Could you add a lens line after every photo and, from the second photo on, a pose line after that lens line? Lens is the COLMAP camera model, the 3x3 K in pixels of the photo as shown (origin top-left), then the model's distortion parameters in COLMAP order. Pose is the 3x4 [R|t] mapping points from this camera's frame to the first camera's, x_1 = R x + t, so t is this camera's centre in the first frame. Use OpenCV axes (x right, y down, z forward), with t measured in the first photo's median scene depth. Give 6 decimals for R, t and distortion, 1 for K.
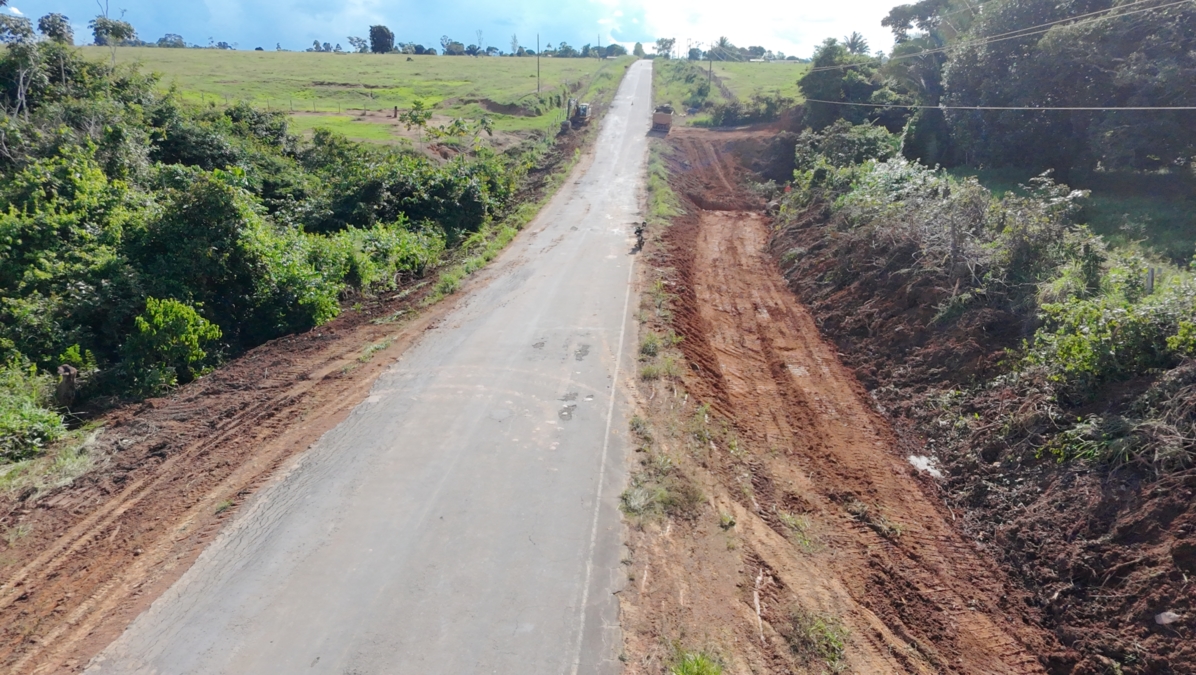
lens RADIAL K [[769.6, 0, 597.6], [0, 769.6, 330.8], [0, 0, 1]] dist [0.000690, 0.003264]
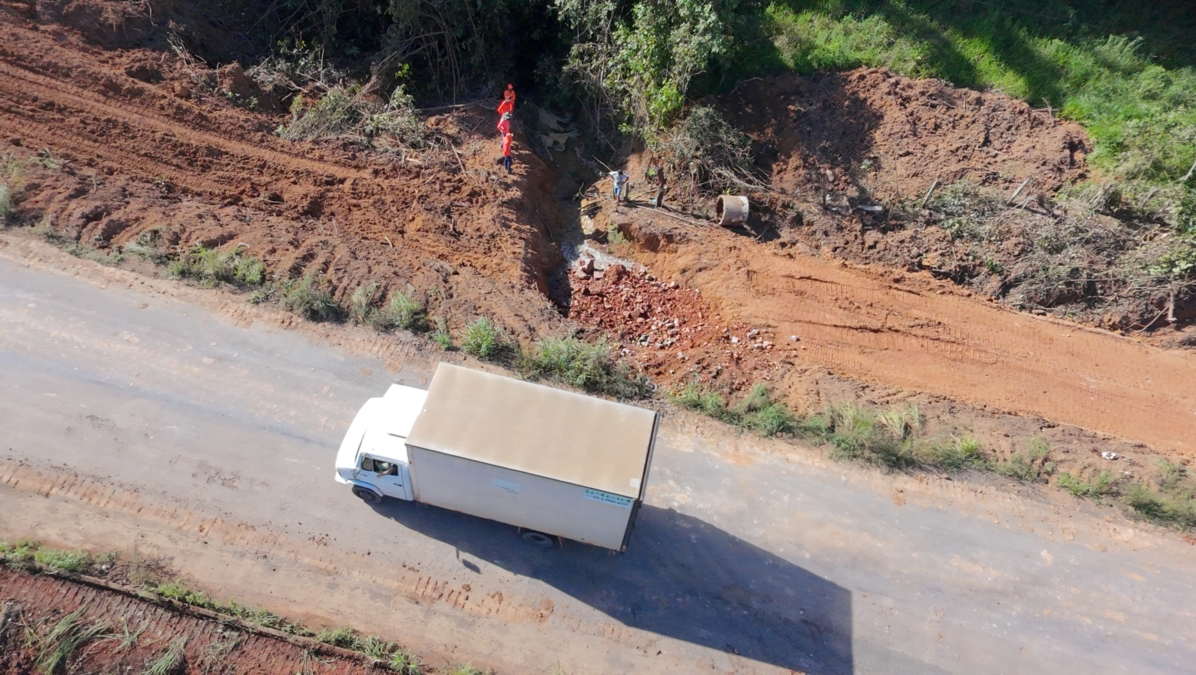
lens RADIAL K [[769.6, 0, 597.6], [0, 769.6, 330.8], [0, 0, 1]] dist [0.000690, 0.003264]
pose [[0.152167, -0.768473, 0.621525, -0.178667], [0.217049, 0.639480, 0.737533, -0.796685], [-0.964228, 0.022673, 0.264105, 1.706781]]
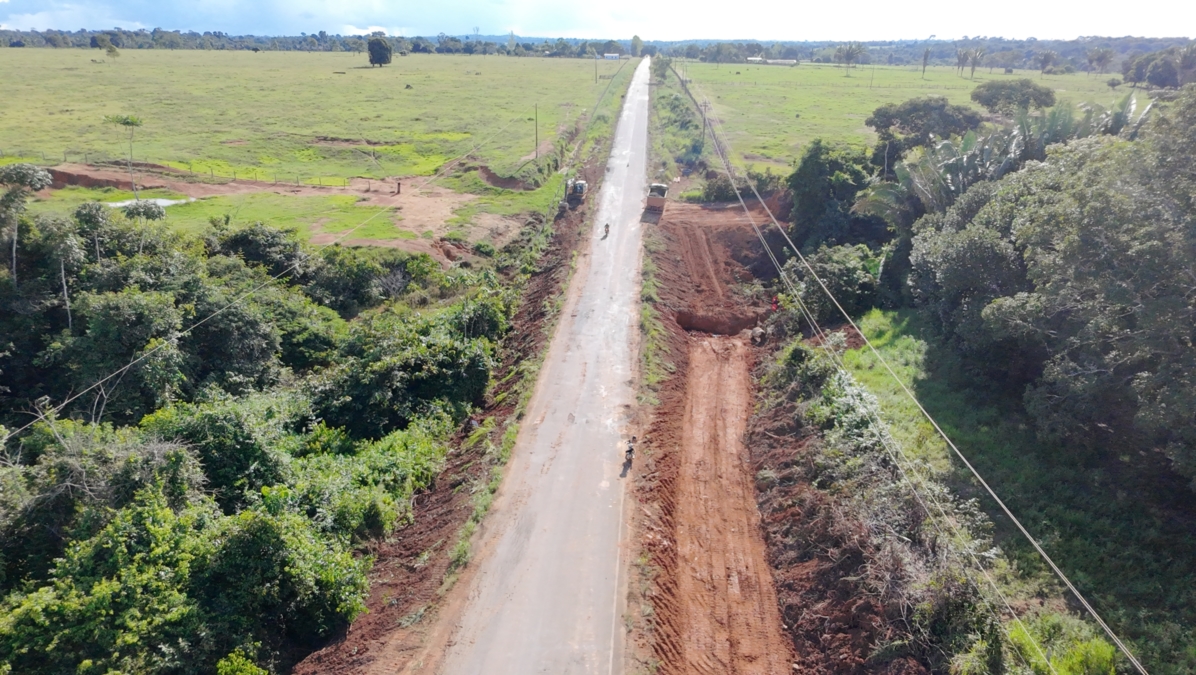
lens RADIAL K [[769.6, 0, 597.6], [0, 769.6, 330.8], [0, 0, 1]] dist [0.000690, 0.003264]
pose [[0.999994, -0.002384, 0.002366, 0.005666], [0.002332, 0.999754, 0.022051, -0.333734], [-0.002418, -0.022046, 0.999754, -0.114188]]
